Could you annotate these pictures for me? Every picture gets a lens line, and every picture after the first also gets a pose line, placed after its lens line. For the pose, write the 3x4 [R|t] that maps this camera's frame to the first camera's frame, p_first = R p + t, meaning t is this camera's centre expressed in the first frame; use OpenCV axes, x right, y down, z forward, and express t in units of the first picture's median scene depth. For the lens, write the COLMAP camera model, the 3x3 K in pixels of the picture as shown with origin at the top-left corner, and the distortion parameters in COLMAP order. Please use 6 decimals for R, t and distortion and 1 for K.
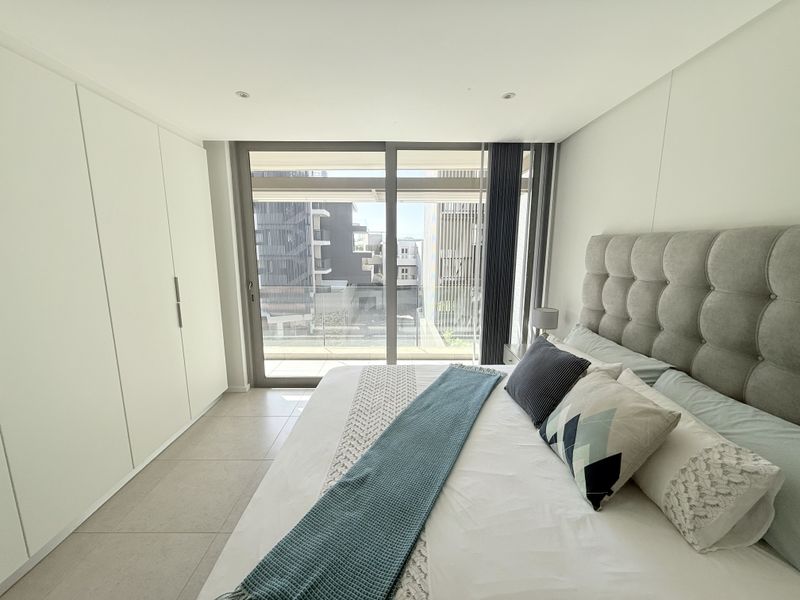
lens RADIAL K [[318.2, 0, 397.2], [0, 318.2, 298.4], [0, 0, 1]] dist [0.000770, -0.000414]
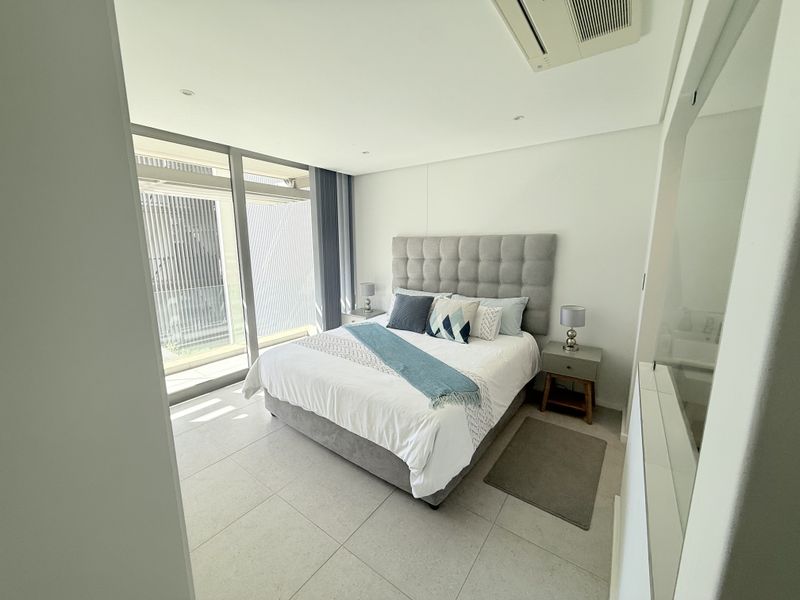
lens RADIAL K [[318.2, 0, 397.2], [0, 318.2, 298.4], [0, 0, 1]] dist [0.000770, -0.000414]
pose [[0.583687, -0.147458, 0.798477, -0.989433], [0.139749, 0.986941, 0.080106, 0.002020], [-0.799863, 0.064830, 0.596672, -0.070151]]
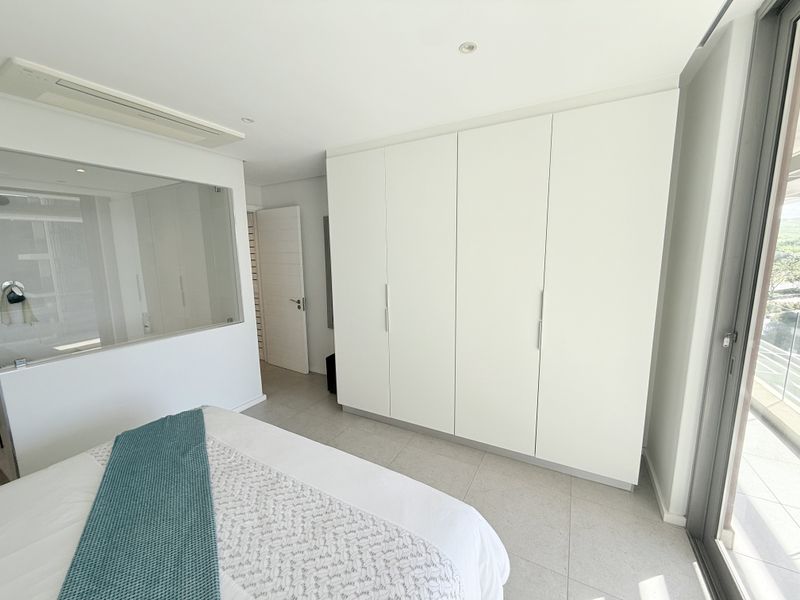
lens RADIAL K [[318.2, 0, 397.2], [0, 318.2, 298.4], [0, 0, 1]] dist [0.000770, -0.000414]
pose [[-0.483220, 0.130212, -0.865762, 0.296273], [-0.136425, 0.965599, 0.221373, -0.237435], [0.864805, 0.225083, -0.448832, 1.319214]]
